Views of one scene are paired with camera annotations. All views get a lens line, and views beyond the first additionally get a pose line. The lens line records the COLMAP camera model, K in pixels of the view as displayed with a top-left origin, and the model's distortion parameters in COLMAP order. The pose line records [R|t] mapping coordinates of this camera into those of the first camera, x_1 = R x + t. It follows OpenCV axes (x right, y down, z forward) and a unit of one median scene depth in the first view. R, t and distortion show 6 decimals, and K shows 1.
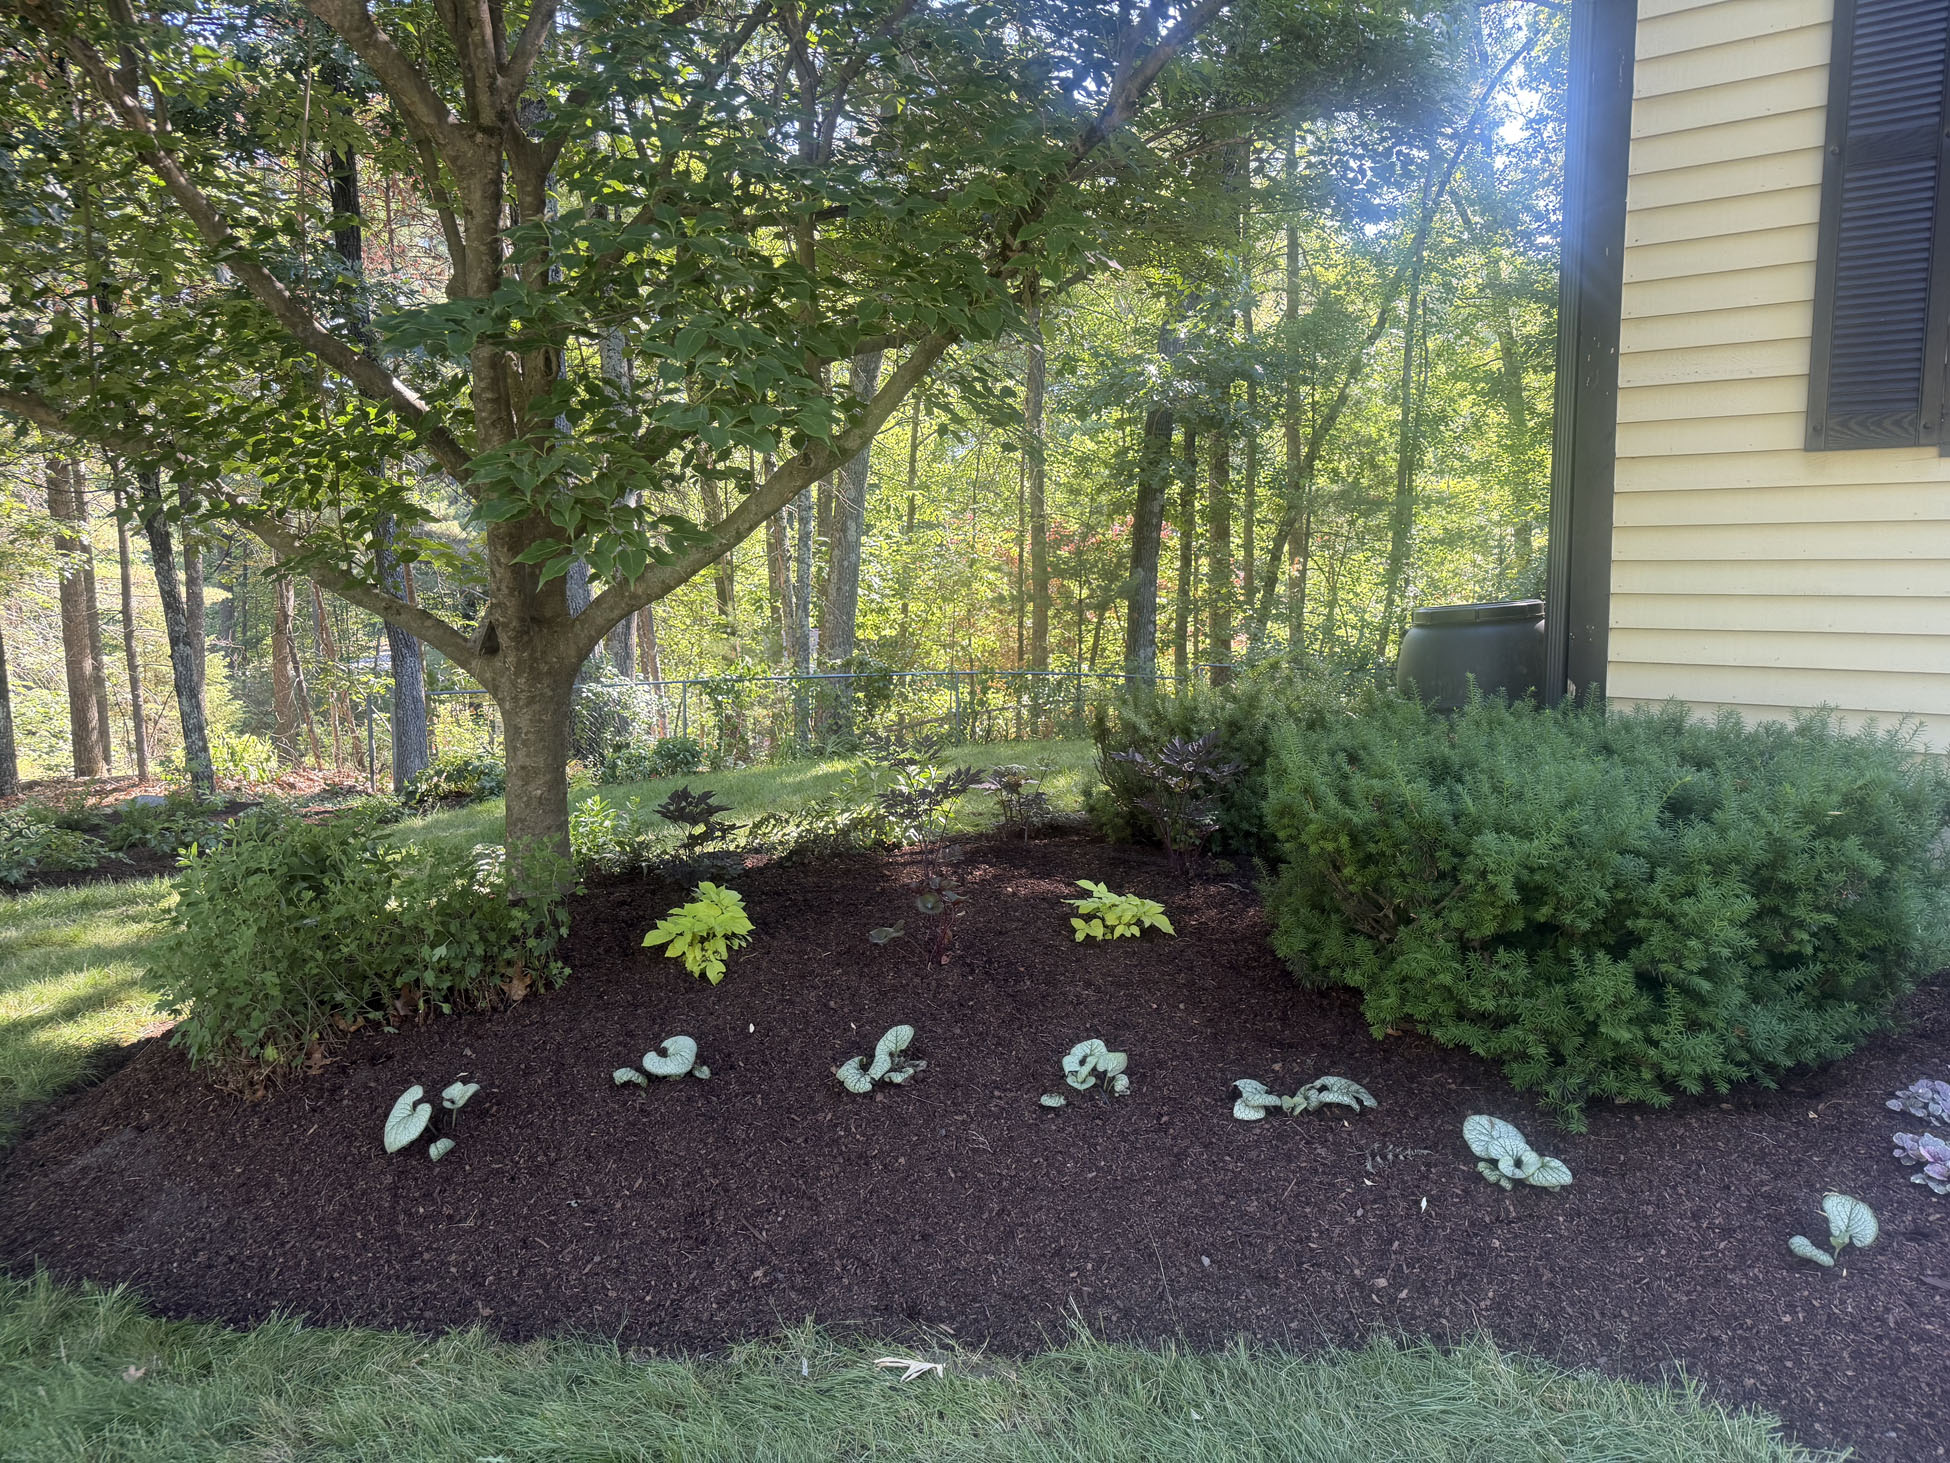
lens RADIAL K [[1359.8, 0, 969.4], [0, 1359.8, 735.0], [0, 0, 1]] dist [0.010652, -0.015371]
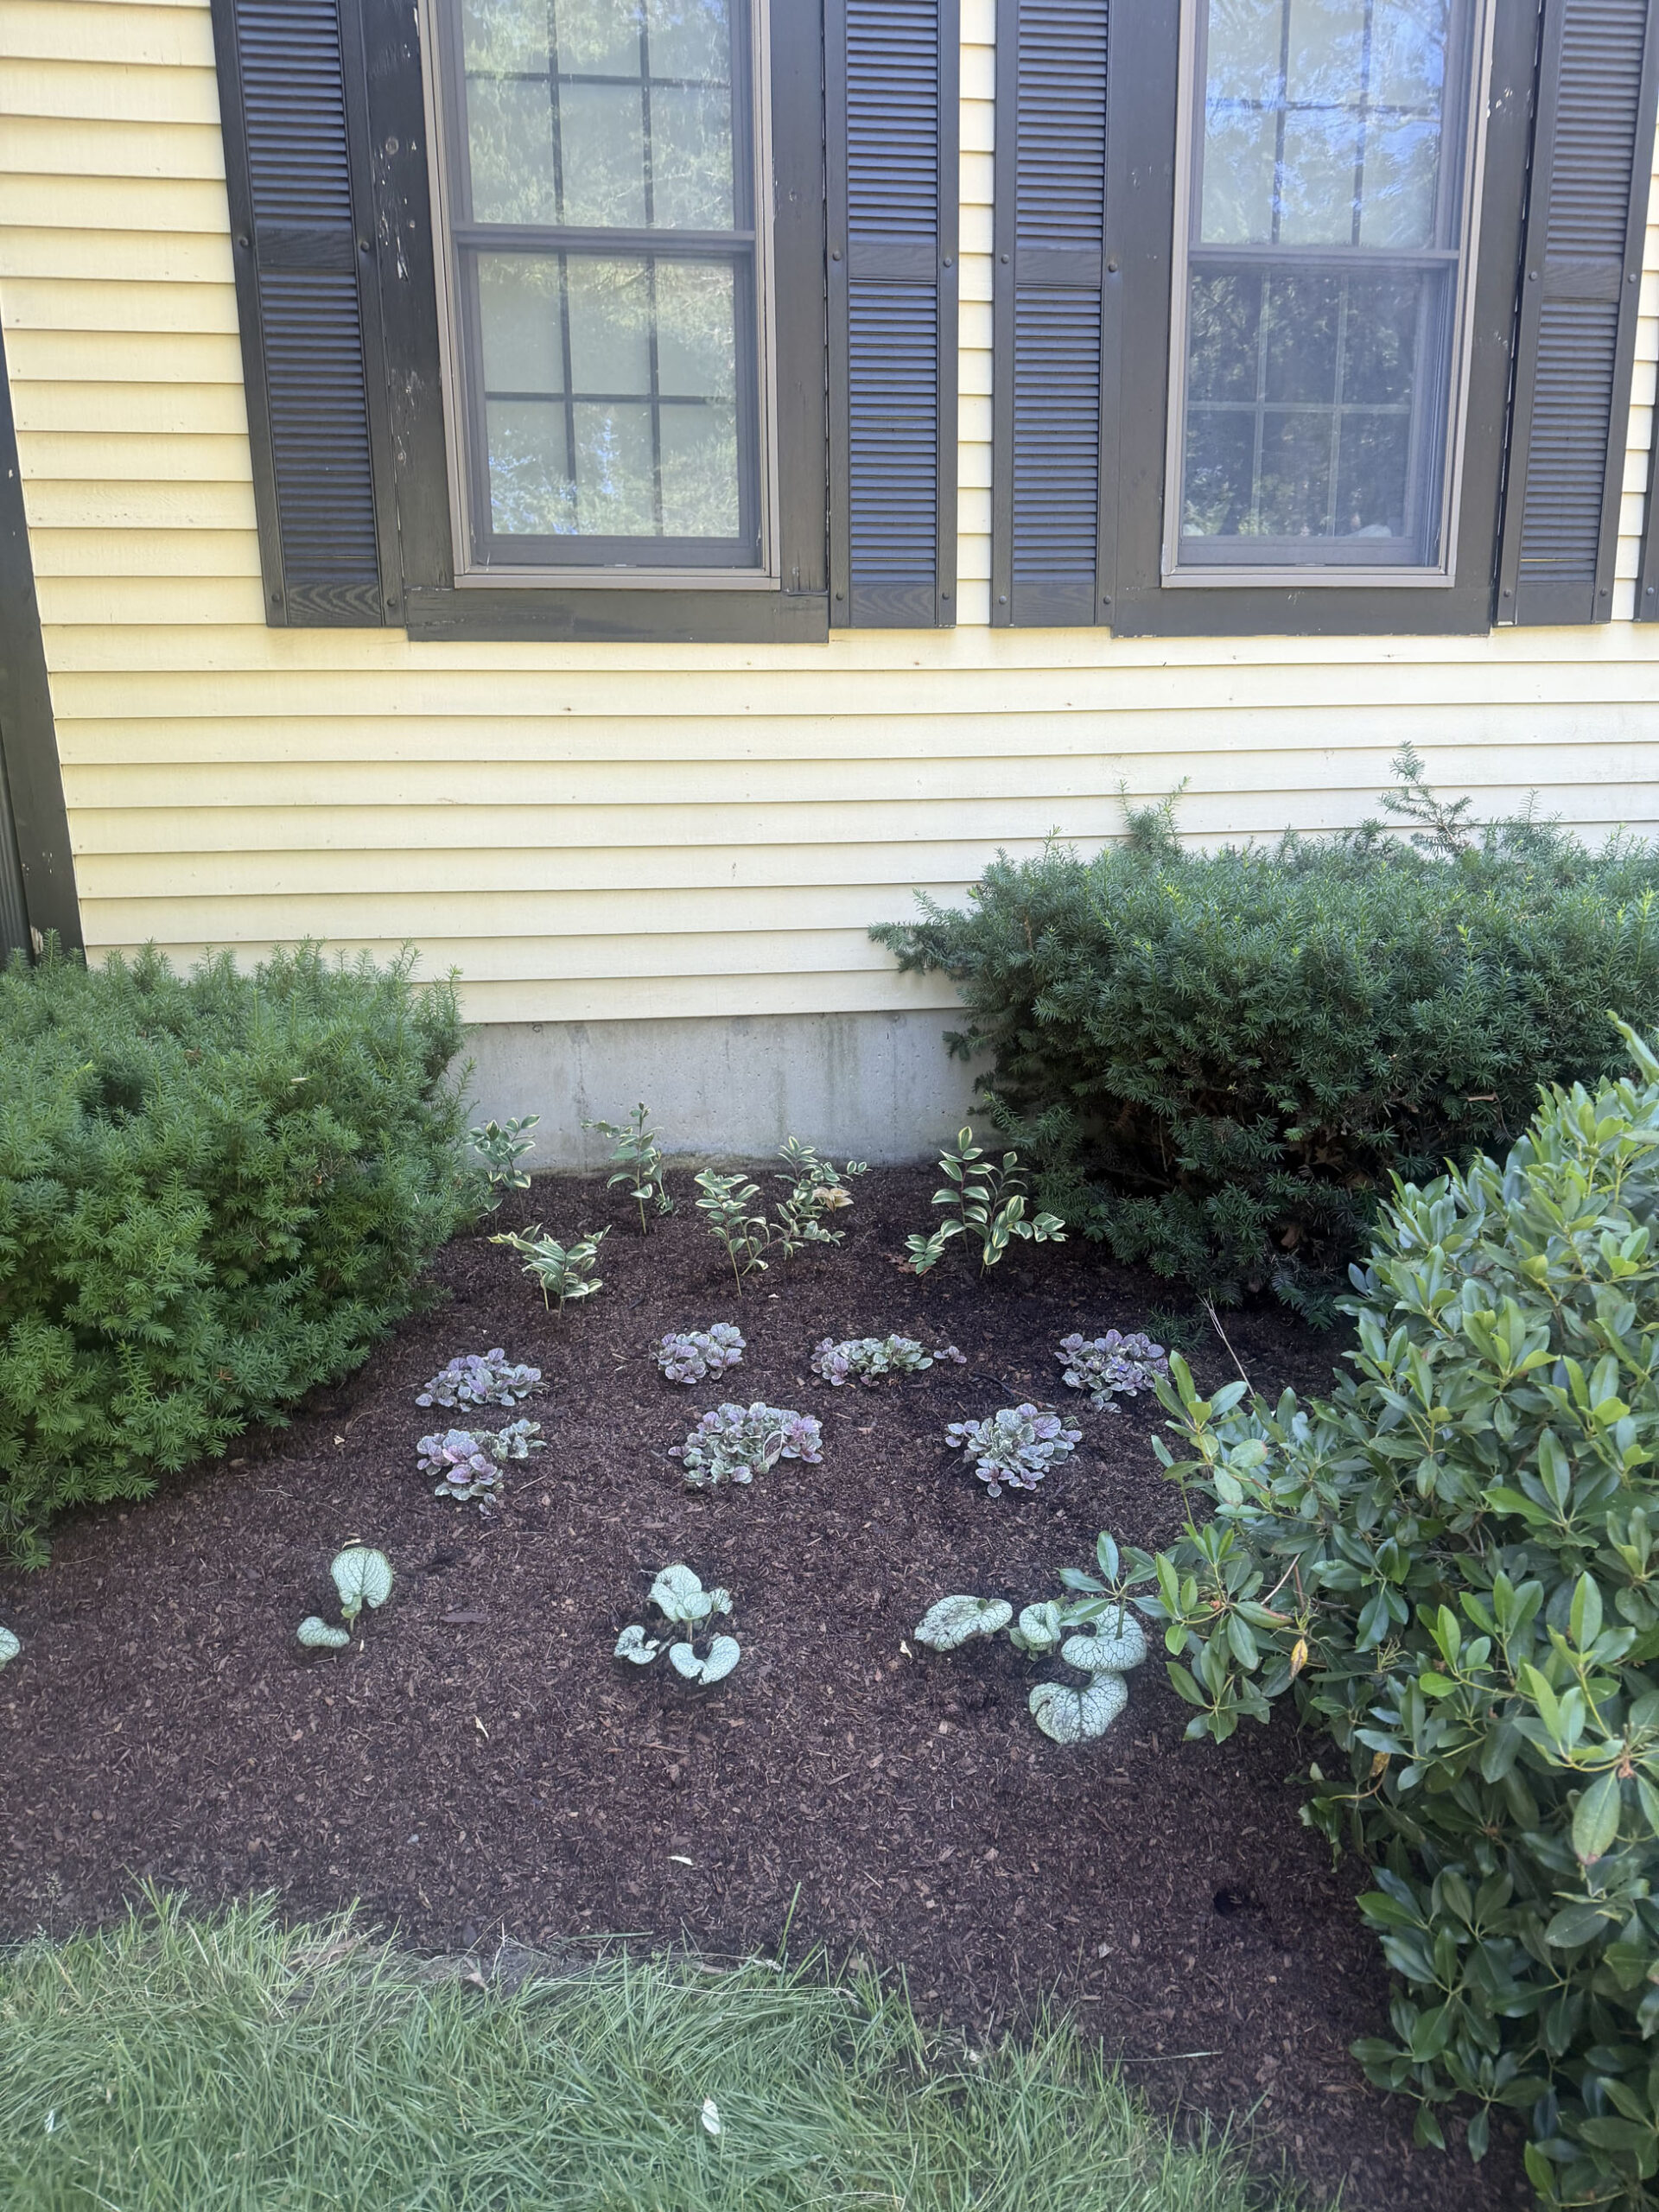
lens RADIAL K [[1542.5, 0, 844.6], [0, 1542.5, 1126.0], [0, 0, 1]] dist [0.010652, -0.015371]
pose [[0.689139, -0.165109, 0.705568, 0.207053], [0.095758, 0.985906, 0.137182, -0.009242], [-0.718274, -0.026974, 0.695237, 0.135583]]
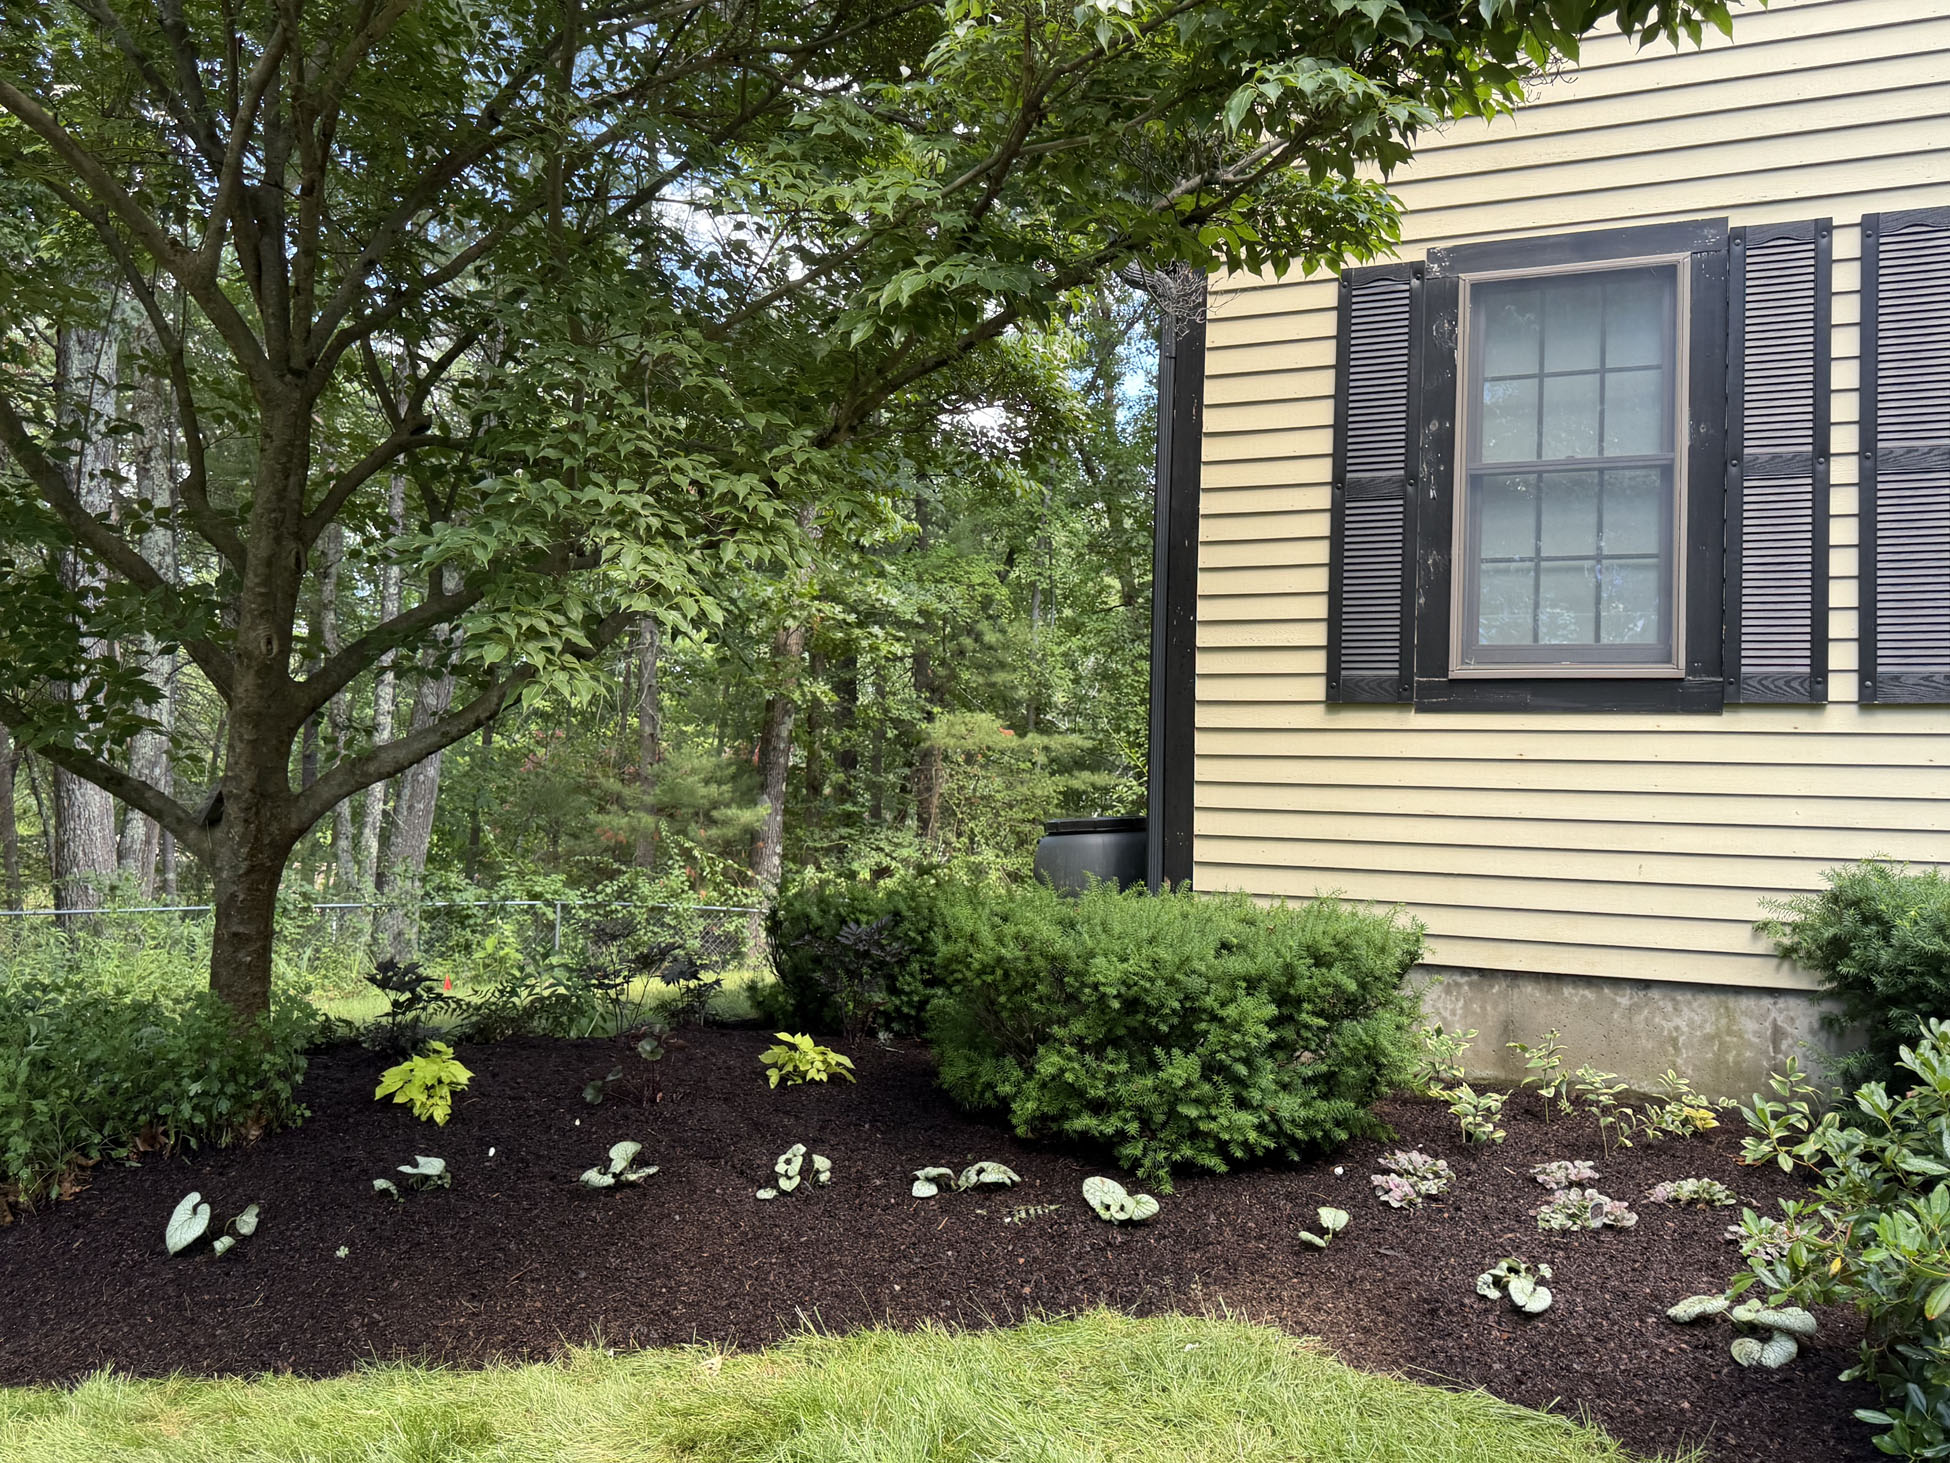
lens RADIAL K [[1556.1, 0, 977.3], [0, 1556.1, 749.2], [0, 0, 1]] dist [0.045419, -0.005830]
pose [[0.963637, 0.047062, 0.263036, -0.161362], [-0.005739, 0.987786, -0.155709, 0.105368], [-0.267152, 0.148537, 0.952138, -0.494457]]
